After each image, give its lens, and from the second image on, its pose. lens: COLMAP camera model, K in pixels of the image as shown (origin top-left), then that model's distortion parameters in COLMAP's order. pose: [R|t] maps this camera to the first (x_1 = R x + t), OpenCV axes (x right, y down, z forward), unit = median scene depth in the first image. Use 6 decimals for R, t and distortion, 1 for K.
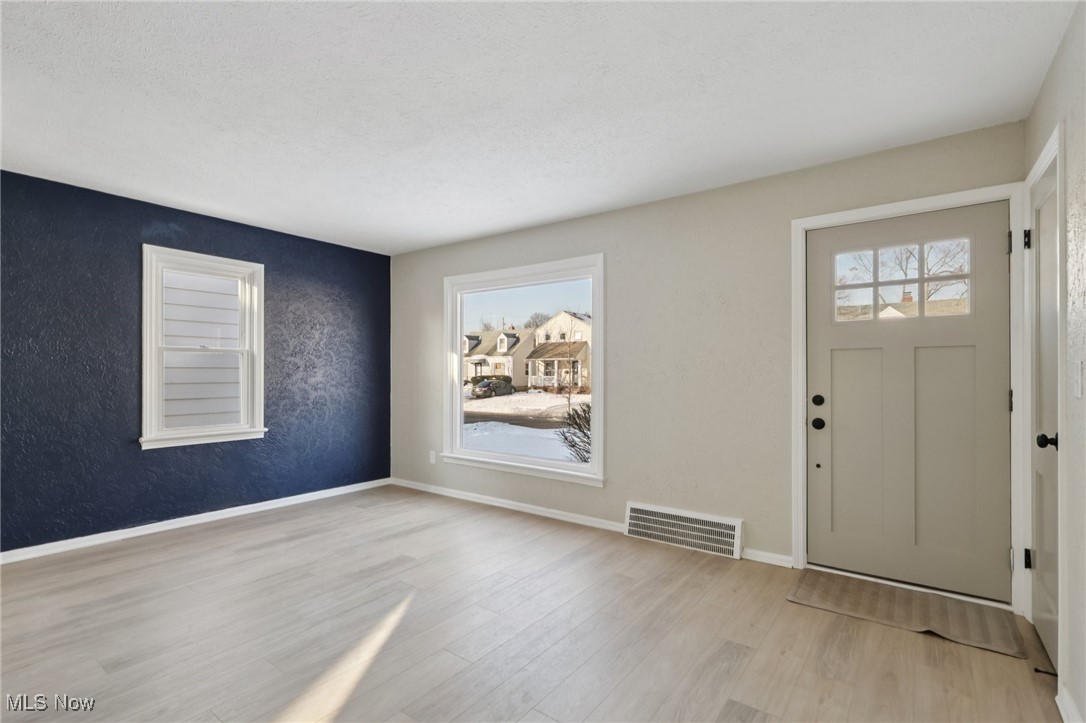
lens RADIAL K [[508.0, 0, 542.6], [0, 508.0, 366.9], [0, 0, 1]] dist [-0.001498, -0.000563]
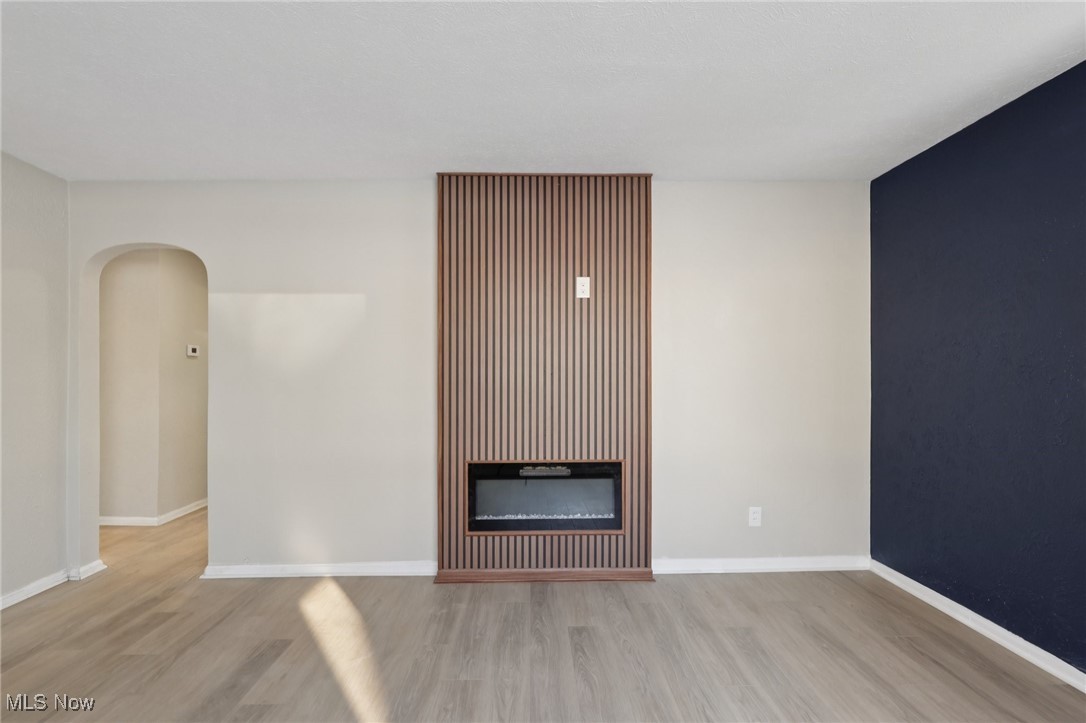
lens RADIAL K [[508.0, 0, 542.6], [0, 508.0, 366.9], [0, 0, 1]] dist [-0.001498, -0.000563]
pose [[-0.783345, -0.005188, -0.621566, -0.020608], [0.003612, 0.999910, -0.012898, -0.014482], [0.621577, -0.012349, -0.783256, 1.539524]]
